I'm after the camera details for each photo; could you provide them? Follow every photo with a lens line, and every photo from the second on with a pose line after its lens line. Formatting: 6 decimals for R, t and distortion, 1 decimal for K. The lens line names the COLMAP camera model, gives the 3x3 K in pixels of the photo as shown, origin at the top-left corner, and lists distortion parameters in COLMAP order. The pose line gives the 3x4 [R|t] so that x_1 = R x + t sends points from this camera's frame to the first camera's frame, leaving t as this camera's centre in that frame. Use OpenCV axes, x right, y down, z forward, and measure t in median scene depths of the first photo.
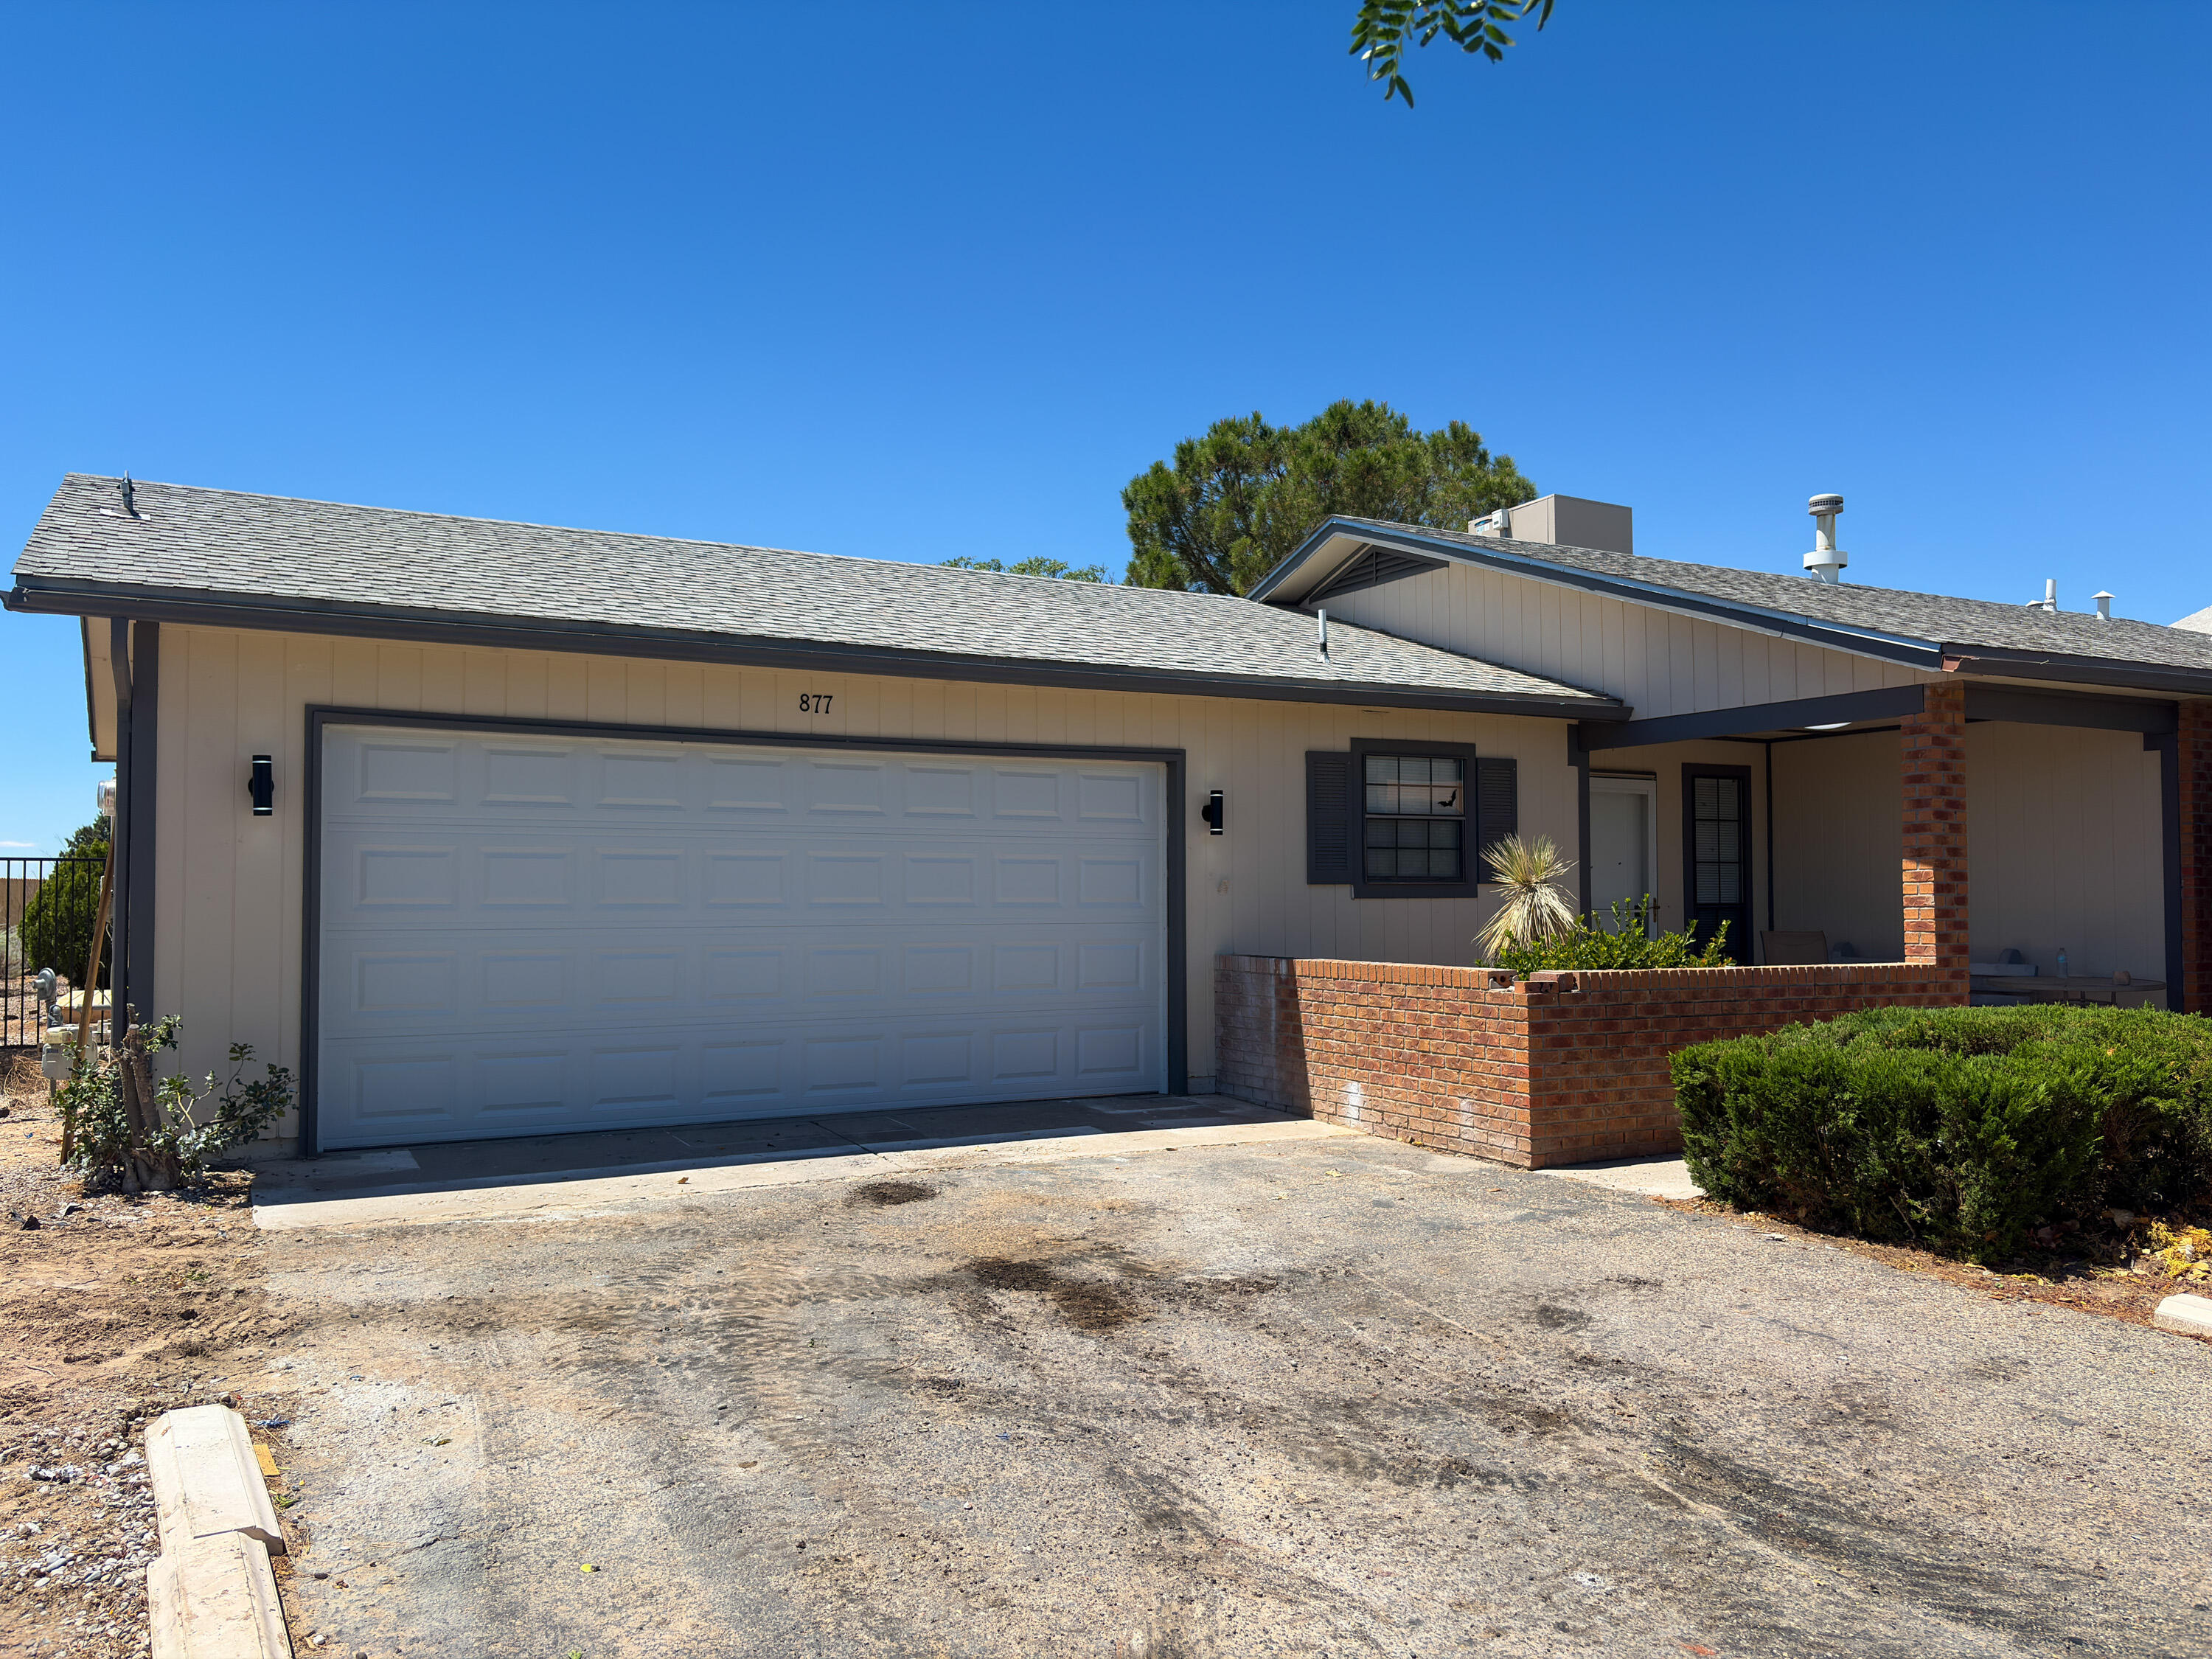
lens RADIAL K [[1681.0, 0, 1094.9], [0, 1681.0, 845.4], [0, 0, 1]] dist [0.023624, -0.002560]
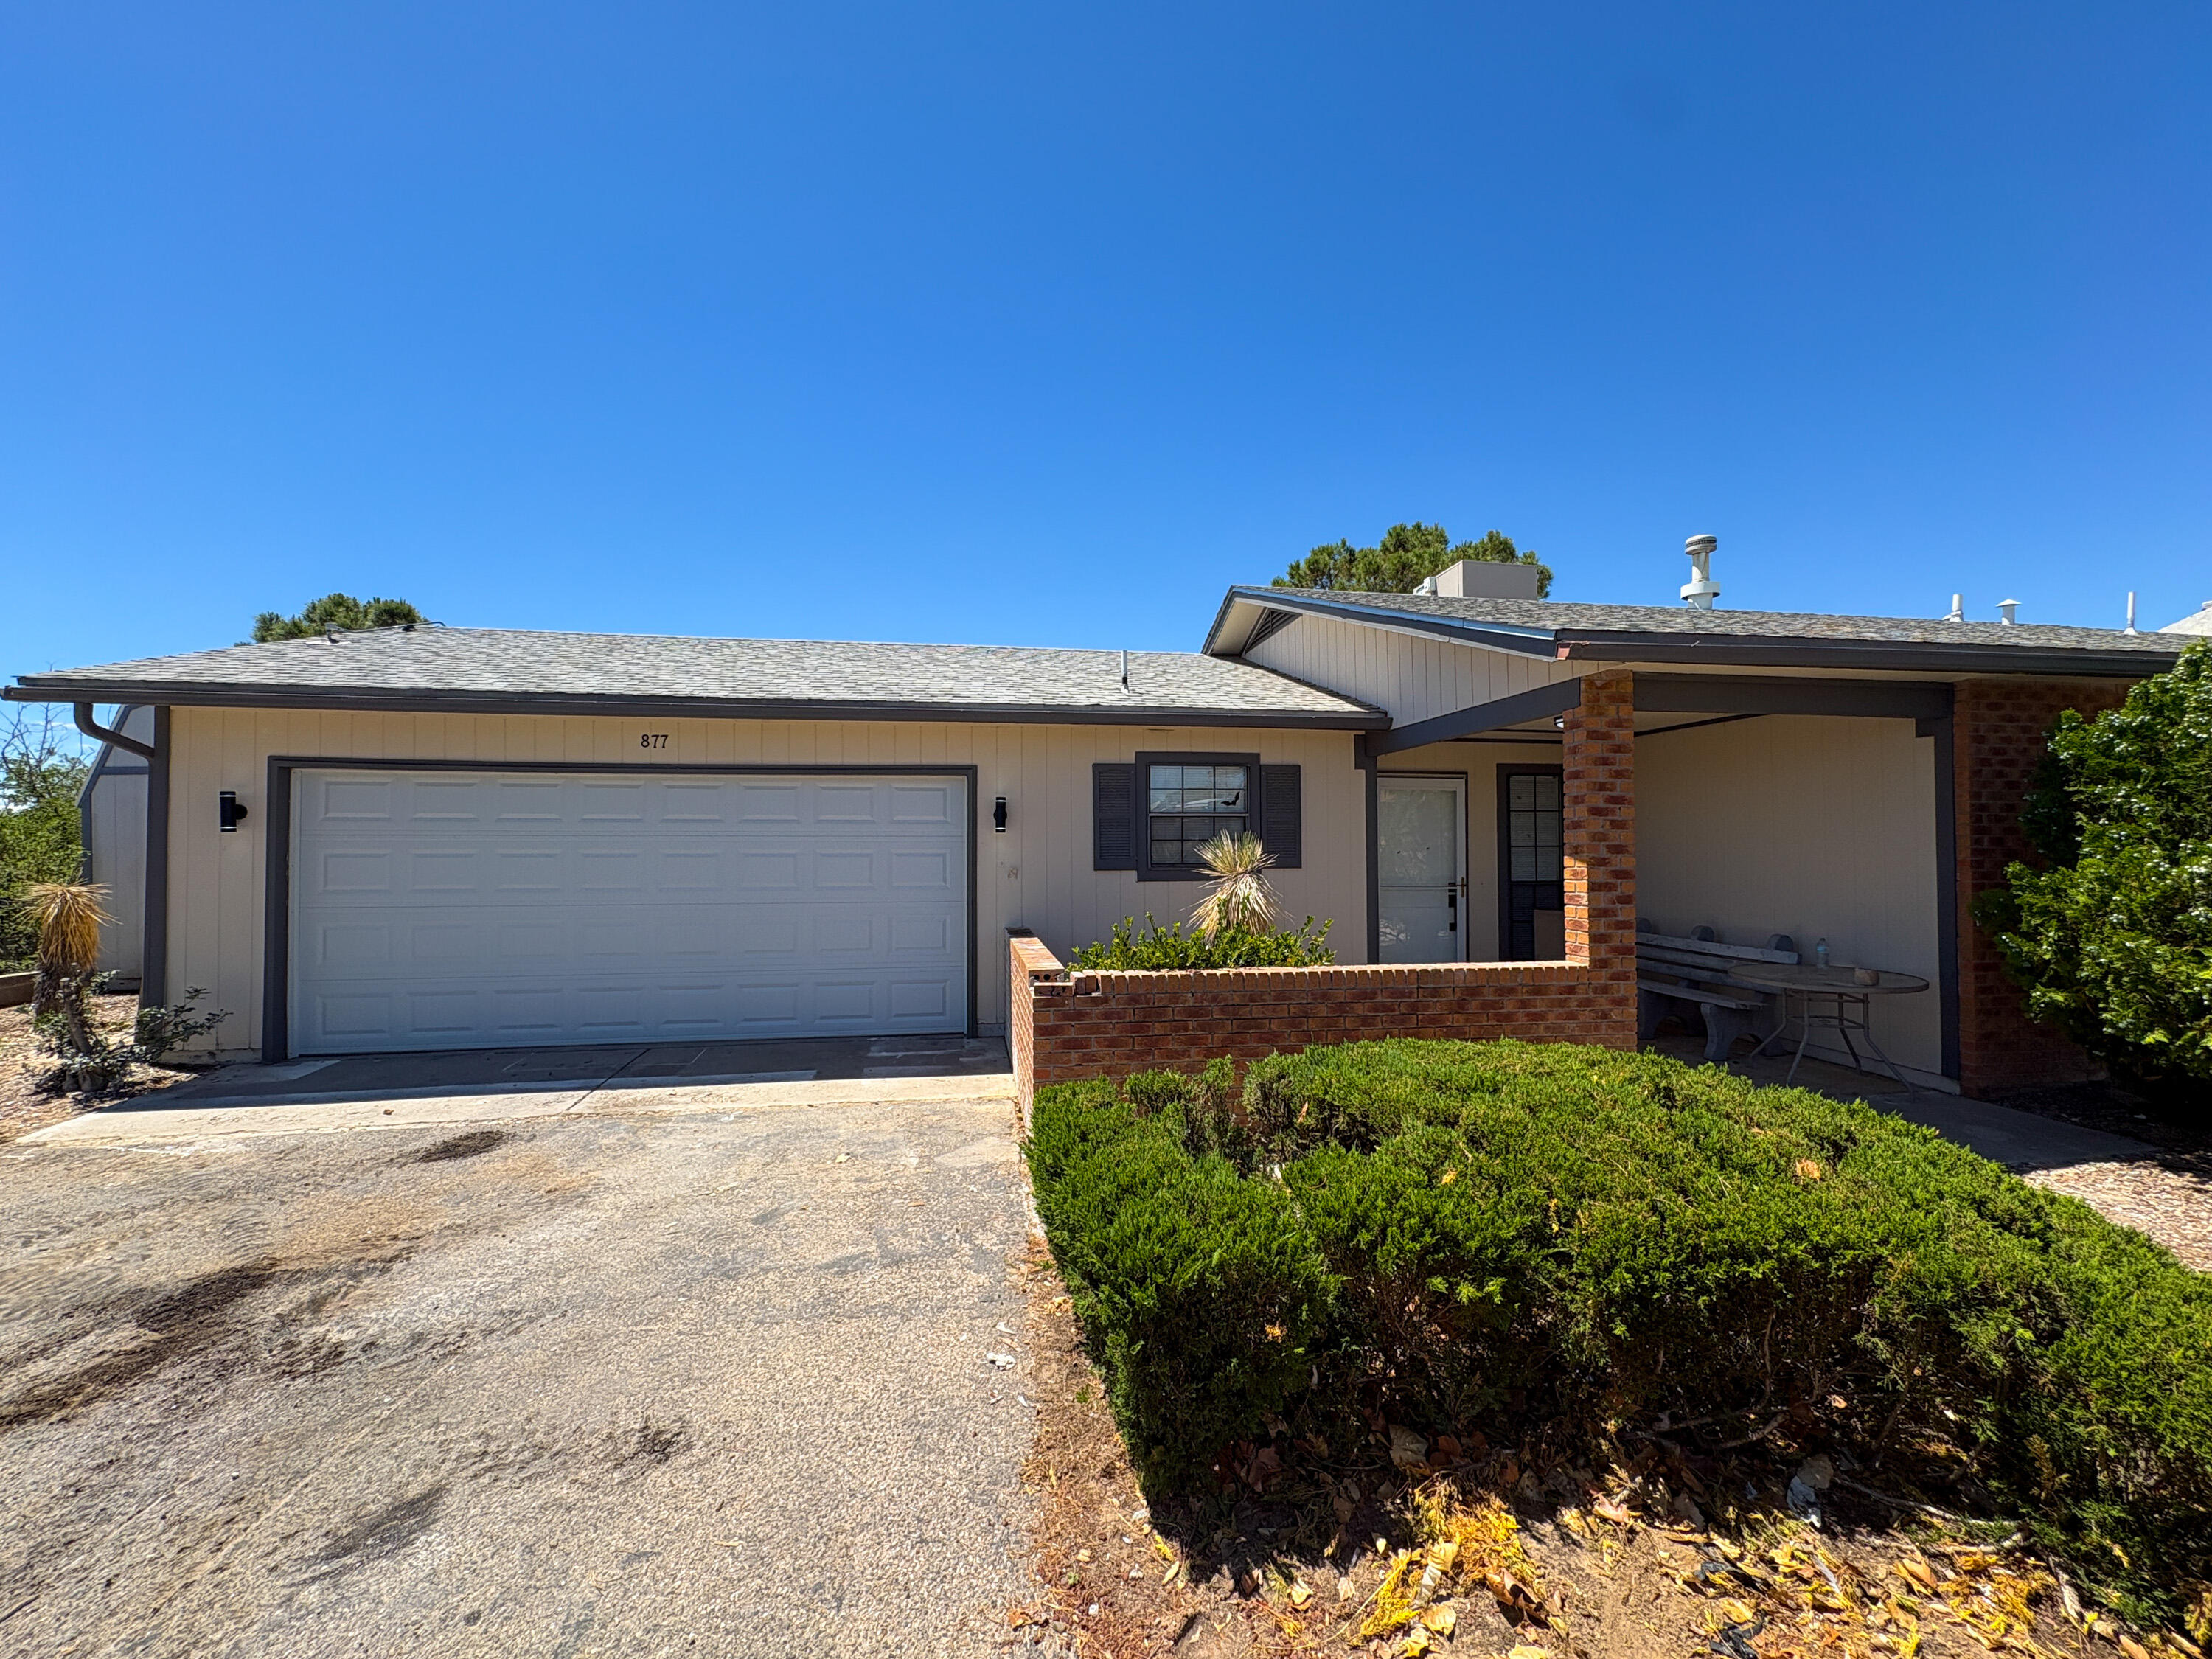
lens RADIAL K [[893.4, 0, 1104.6], [0, 893.4, 830.3], [0, 0, 1]] dist [0.000207, -0.000410]
pose [[0.943296, -0.006905, -0.331882, 0.372073], [0.011255, 0.999874, 0.011184, -0.014777], [0.331763, -0.014285, 0.943255, 0.390437]]
